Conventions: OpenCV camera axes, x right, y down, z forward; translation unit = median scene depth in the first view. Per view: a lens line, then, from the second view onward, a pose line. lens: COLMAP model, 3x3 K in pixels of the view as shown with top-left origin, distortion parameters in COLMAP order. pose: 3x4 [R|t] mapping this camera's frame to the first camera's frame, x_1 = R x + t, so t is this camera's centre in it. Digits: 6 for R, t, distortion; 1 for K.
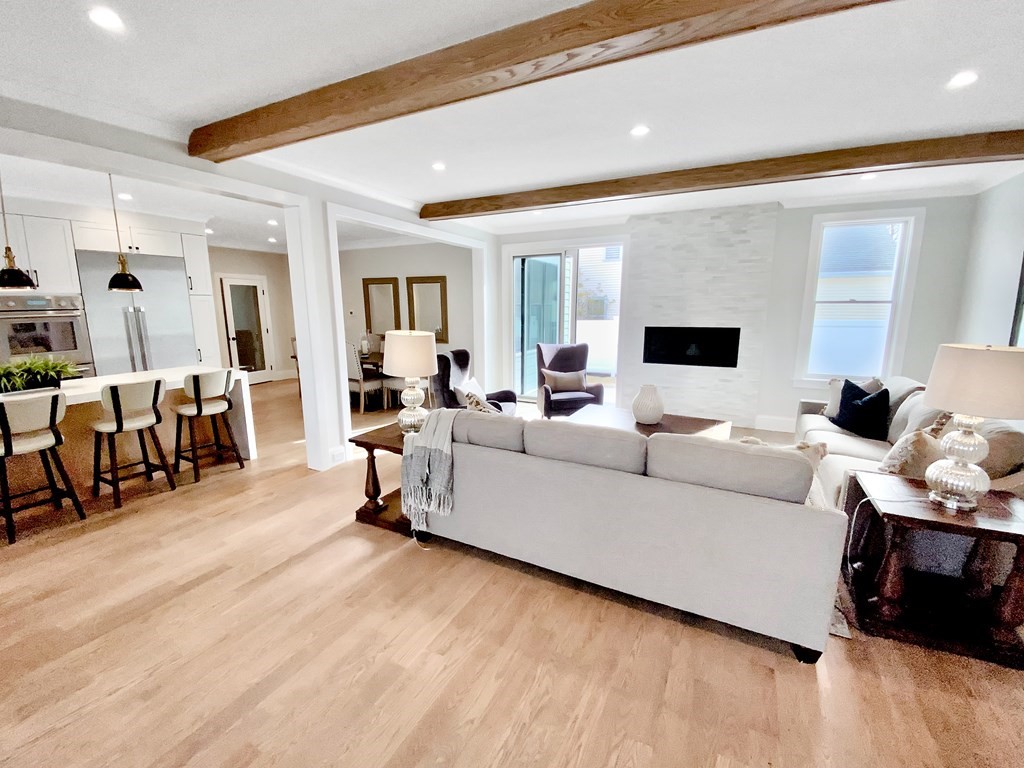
lens RADIAL K [[419.5, 0, 512.0], [0, 419.5, 384.0], [0, 0, 1]] dist [-0.000477, -0.000057]
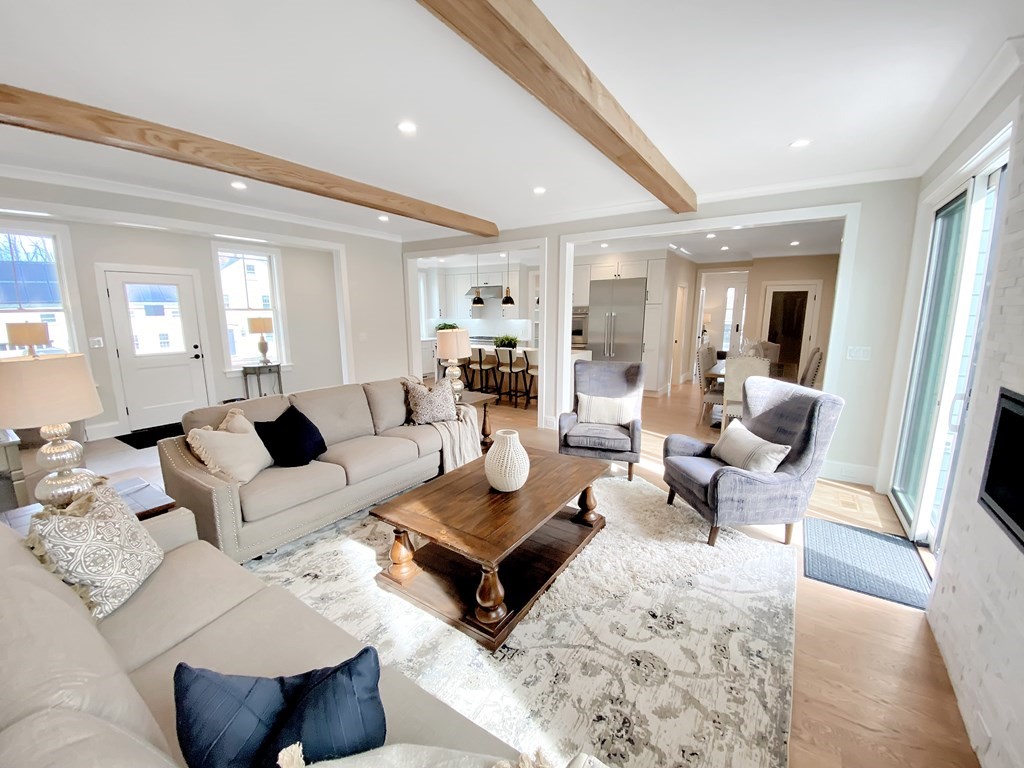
lens RADIAL K [[419.5, 0, 512.0], [0, 419.5, 384.0], [0, 0, 1]] dist [-0.000477, -0.000057]
pose [[-0.149515, 0.168445, -0.974306, 1.057470], [-0.183739, 0.963485, 0.194771, -0.226320], [0.971538, 0.208139, -0.113105, 1.194681]]
